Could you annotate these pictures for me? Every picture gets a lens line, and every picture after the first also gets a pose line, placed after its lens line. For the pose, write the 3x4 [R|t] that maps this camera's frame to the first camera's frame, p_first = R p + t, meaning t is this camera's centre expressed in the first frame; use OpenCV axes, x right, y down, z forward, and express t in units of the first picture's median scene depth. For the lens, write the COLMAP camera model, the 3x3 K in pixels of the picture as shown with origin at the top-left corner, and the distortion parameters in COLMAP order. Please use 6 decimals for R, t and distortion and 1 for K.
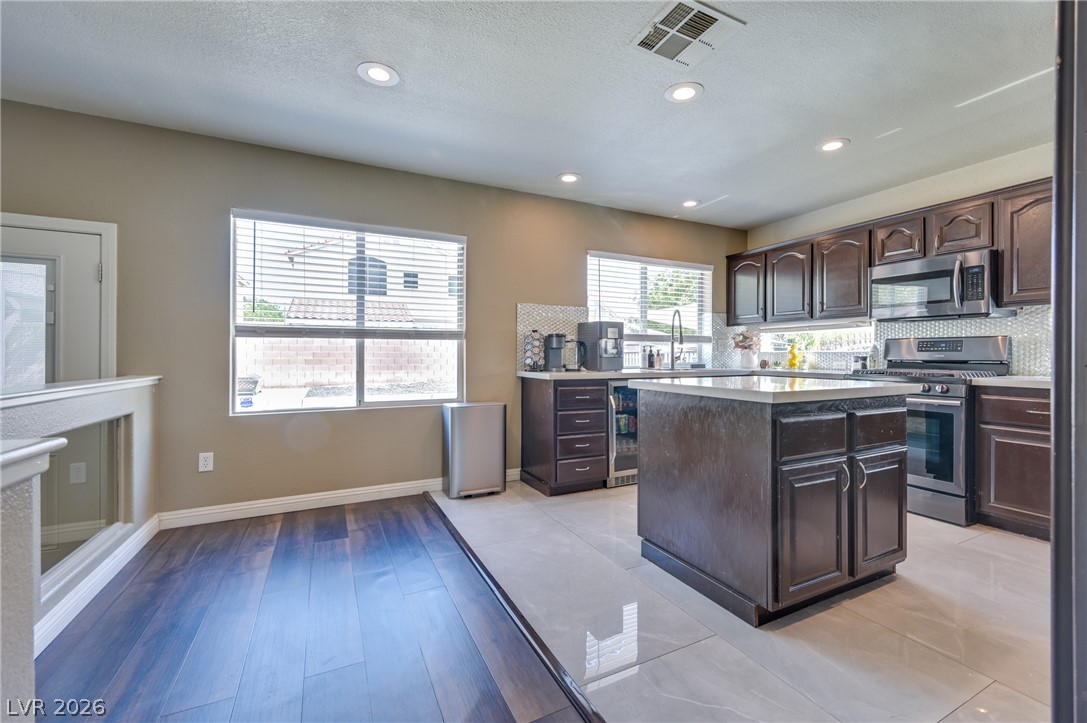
lens RADIAL K [[465.4, 0, 559.4], [0, 465.4, 357.5], [0, 0, 1]] dist [-0.001803, -0.000130]
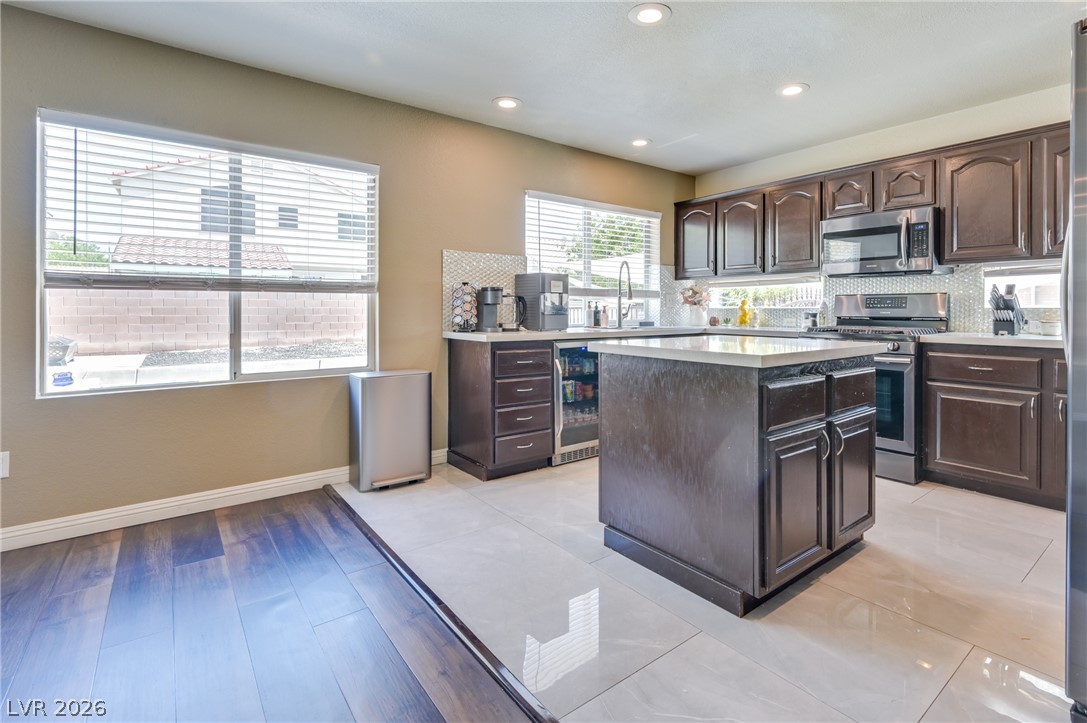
lens RADIAL K [[526.0, 0, 582.0], [0, 526.0, 312.9], [0, 0, 1]] dist [-0.004298, 0.000218]
pose [[0.979216, -0.001883, 0.202810, -0.041682], [0.001827, 0.999998, 0.000462, -0.004344], [-0.202810, -0.000082, 0.979218, 0.034127]]
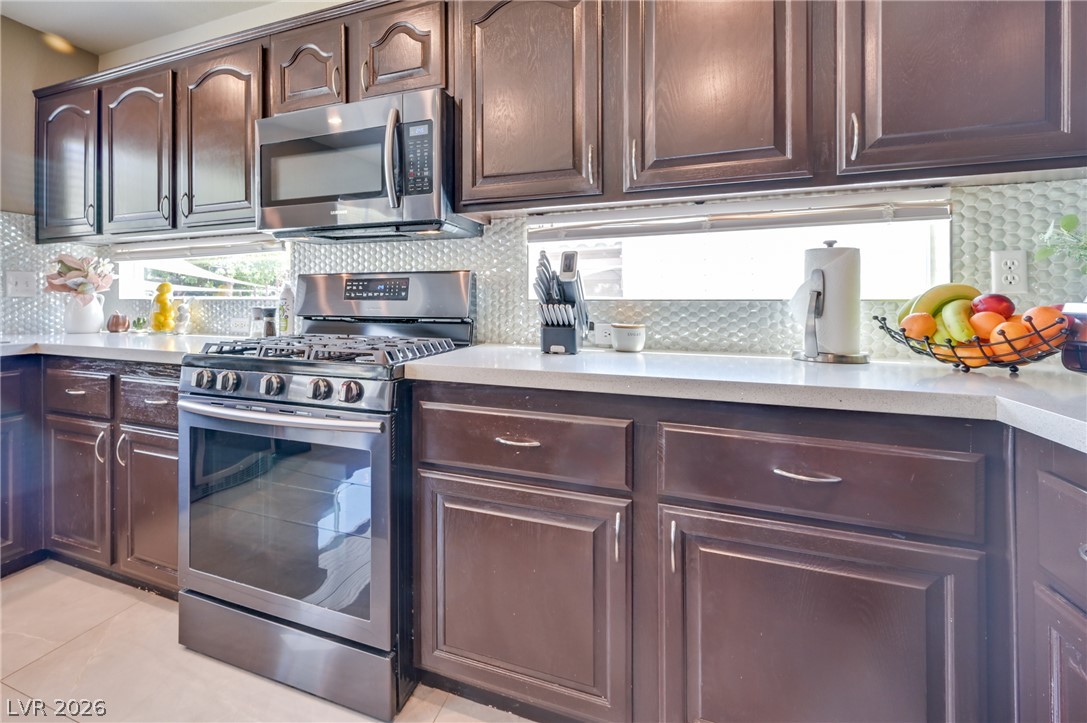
lens RADIAL K [[520.2, 0, 447.7], [0, 520.2, 304.1], [0, 0, 1]] dist [-0.000606, 0.000211]
pose [[0.771173, -0.007003, 0.636587, 0.491548], [0.005029, 0.999975, 0.004909, -0.009943], [-0.636606, -0.000584, 0.771189, 0.484232]]
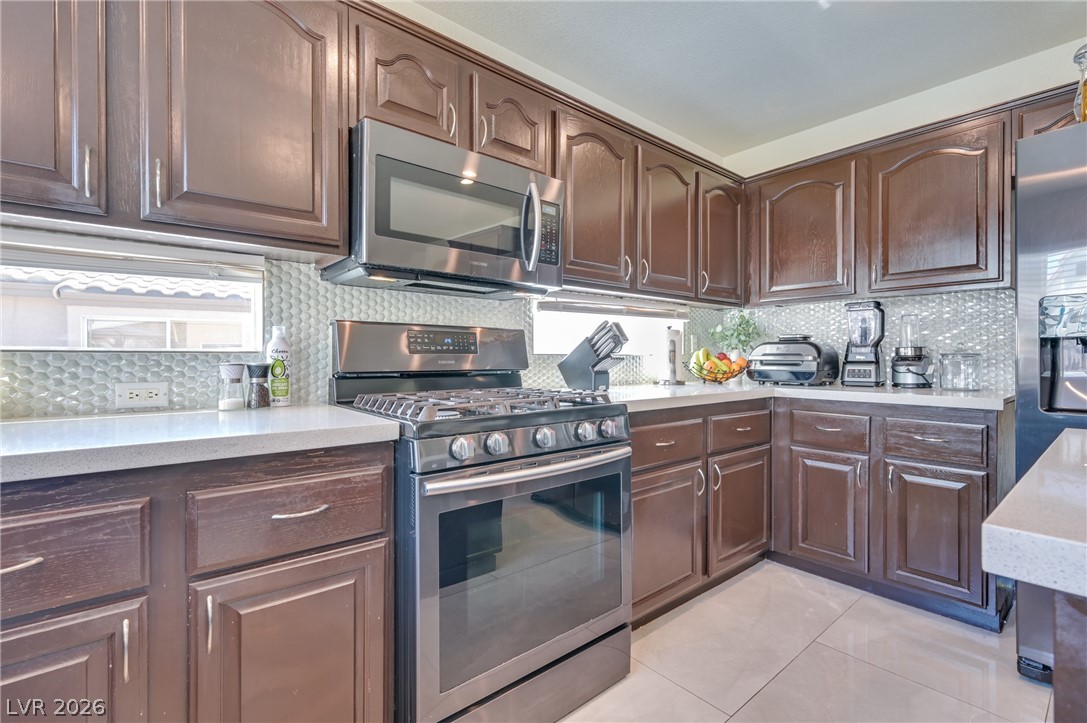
lens RADIAL K [[494.7, 0, 565.4], [0, 494.7, 357.6], [0, 0, 1]] dist [0.002153, 0.000351]
pose [[-0.256373, -0.001388, 0.966577, 0.260797], [0.005046, 0.999983, 0.002774, -0.008729], [-0.966565, 0.005588, -0.256361, 0.971804]]
